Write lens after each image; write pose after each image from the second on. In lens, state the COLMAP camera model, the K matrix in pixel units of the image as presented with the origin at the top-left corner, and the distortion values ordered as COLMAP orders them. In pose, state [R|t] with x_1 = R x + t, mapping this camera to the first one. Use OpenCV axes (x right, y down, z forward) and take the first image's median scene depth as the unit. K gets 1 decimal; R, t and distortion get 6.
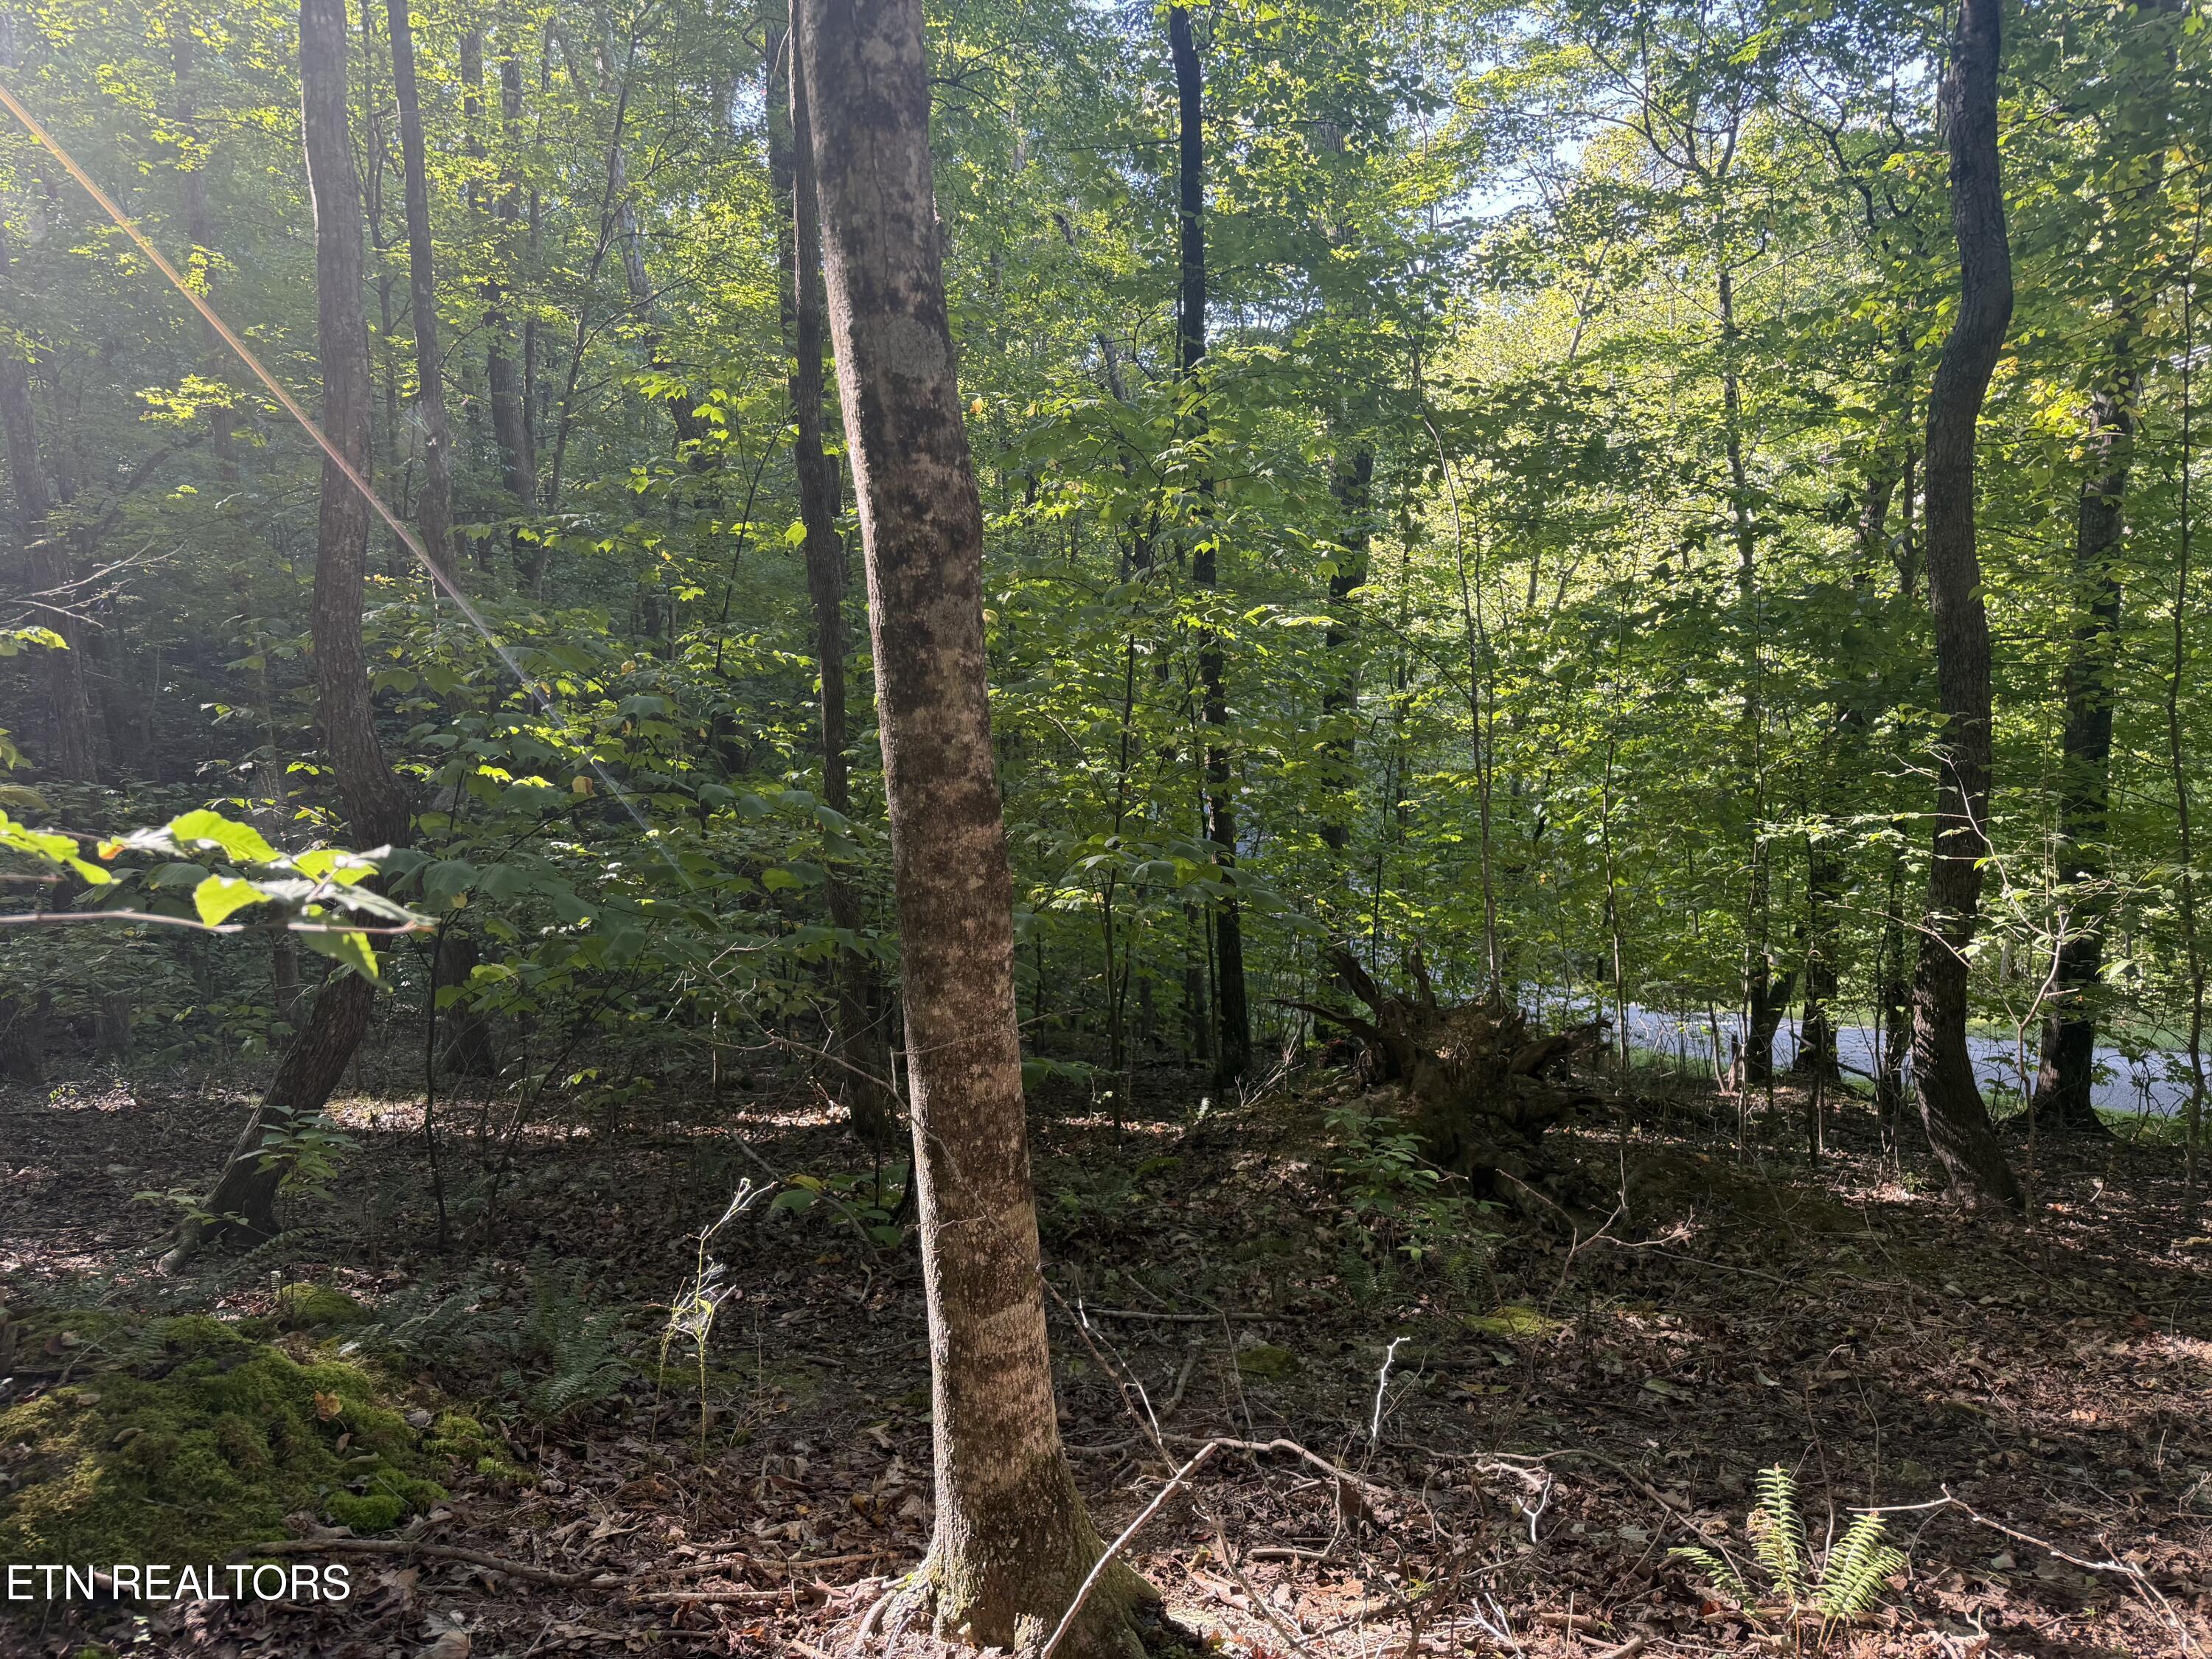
lens RADIAL K [[1523.0, 0, 1113.1], [0, 1523.0, 818.3], [0, 0, 1]] dist [0.018729, -0.037648]
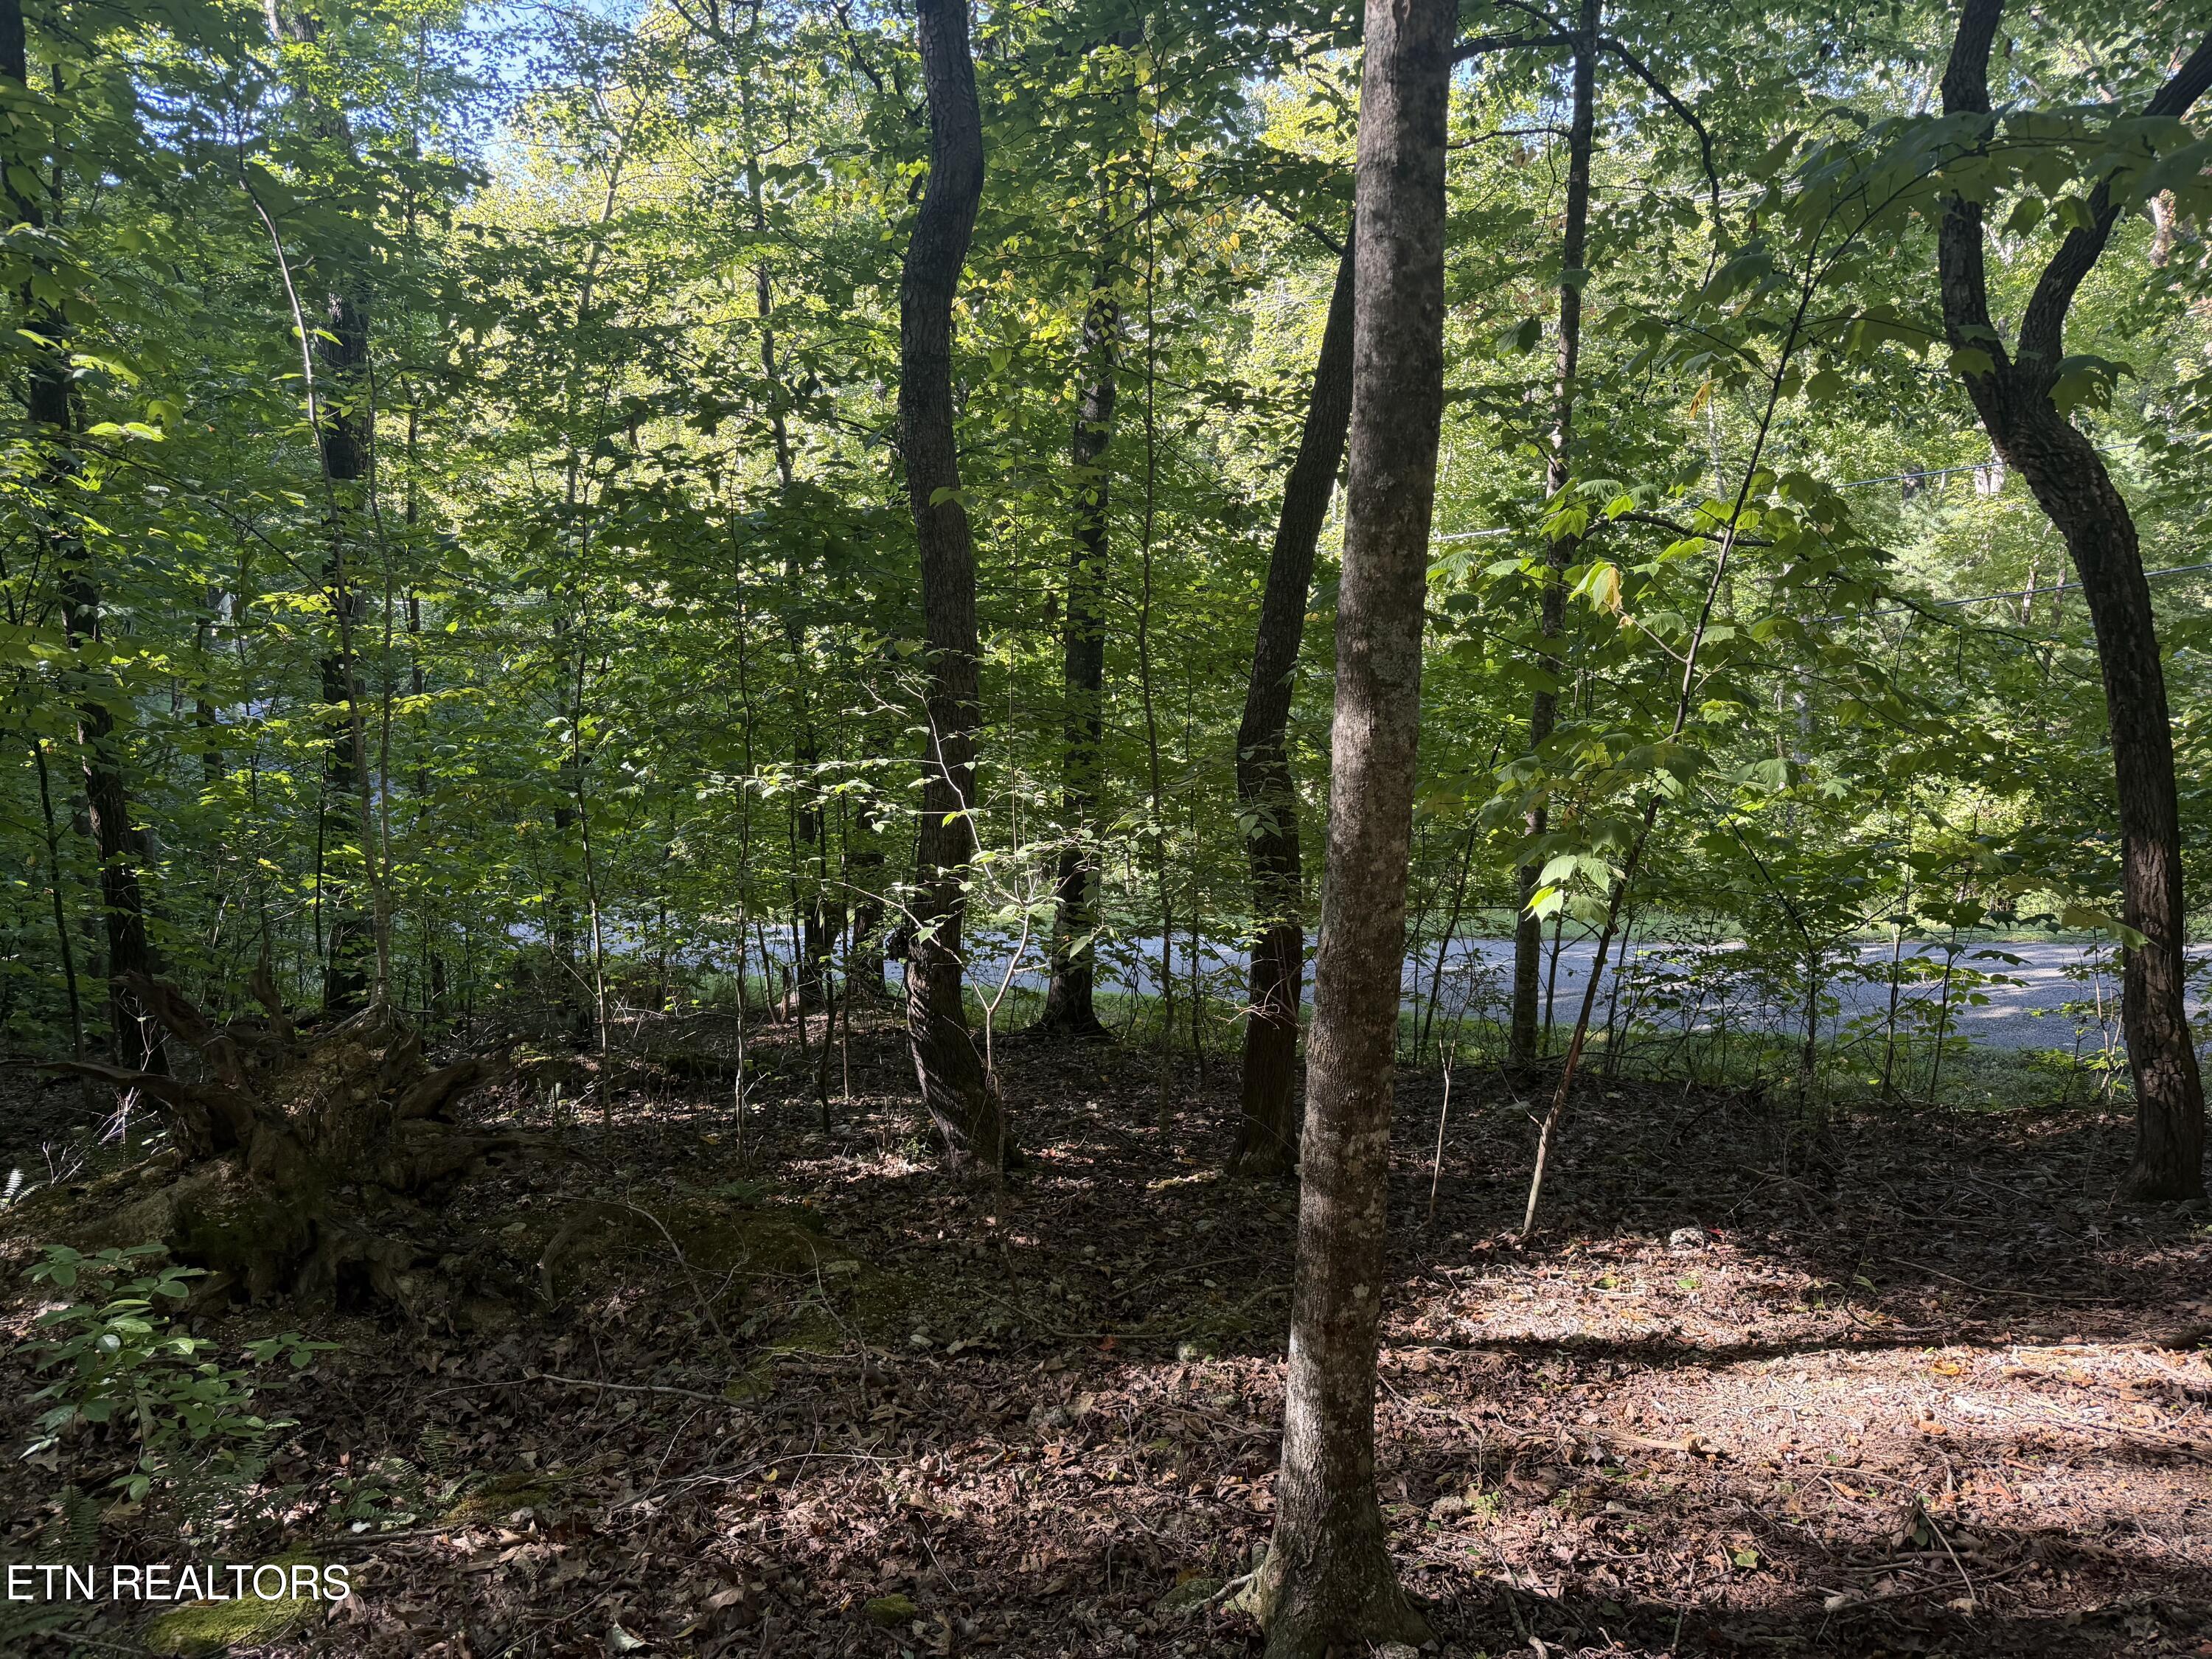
lens RADIAL K [[1523.0, 0, 1104.1], [0, 1523.0, 835.4], [0, 0, 1]] dist [0.018729, -0.037648]
pose [[0.841090, -0.043533, 0.539140, 0.166620], [0.008545, 0.997701, 0.067229, -0.016090], [-0.540827, -0.051938, 0.839529, 0.220011]]
